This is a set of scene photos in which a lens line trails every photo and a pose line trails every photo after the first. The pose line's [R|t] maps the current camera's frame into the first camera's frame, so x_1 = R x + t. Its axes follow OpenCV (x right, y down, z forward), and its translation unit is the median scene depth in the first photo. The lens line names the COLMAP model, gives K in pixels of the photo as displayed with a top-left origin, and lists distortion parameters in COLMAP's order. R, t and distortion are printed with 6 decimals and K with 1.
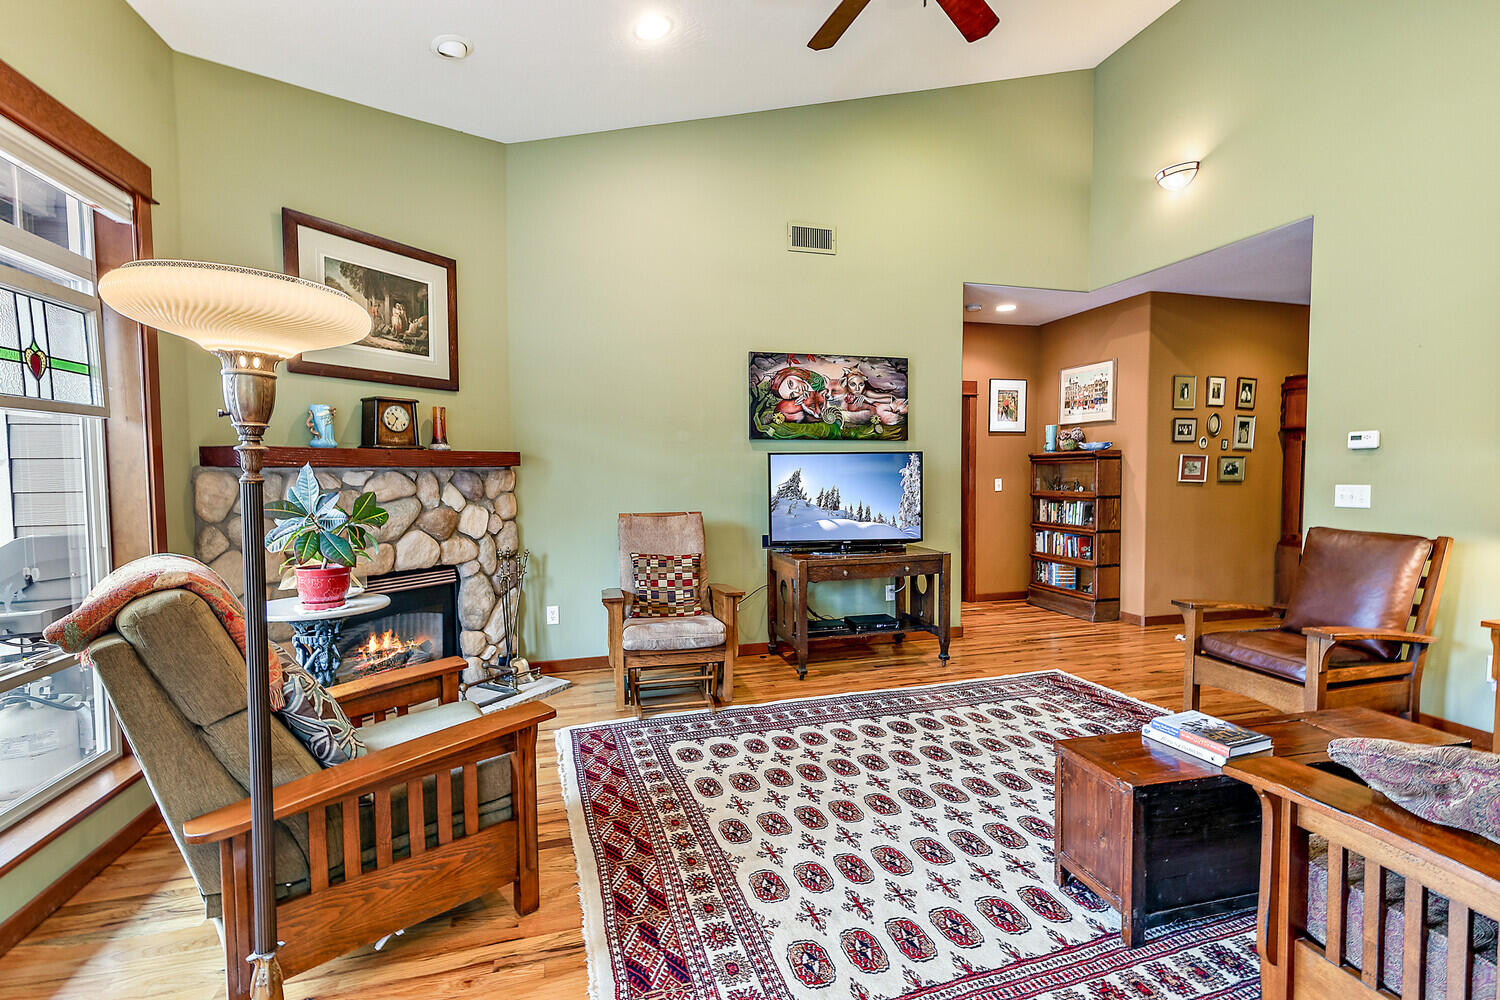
lens RADIAL K [[670.9, 0, 756.5], [0, 670.9, 507.2], [0, 0, 1]] dist [0.003472, -0.000253]
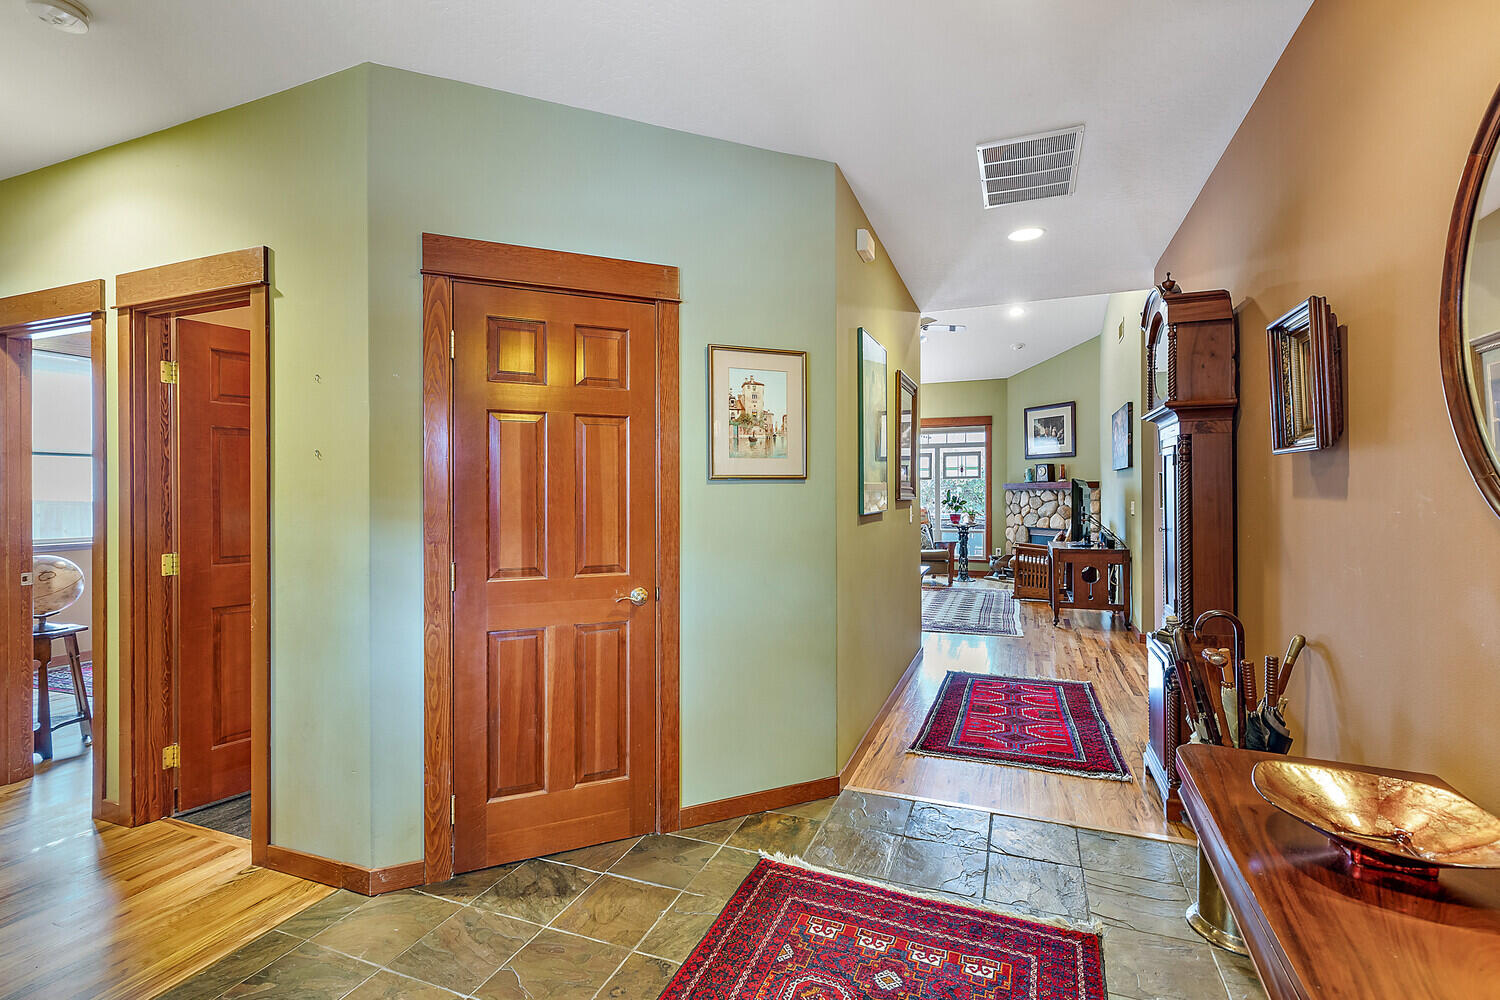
lens RADIAL K [[681.4, 0, 750.7], [0, 681.4, 484.3], [0, 0, 1]] dist [0.004033, 0.000451]
pose [[-0.612069, 0.002798, -0.790800, 2.141511], [-0.033722, 0.998992, 0.029635, -0.109355], [0.790085, 0.044806, -0.611357, 1.584153]]
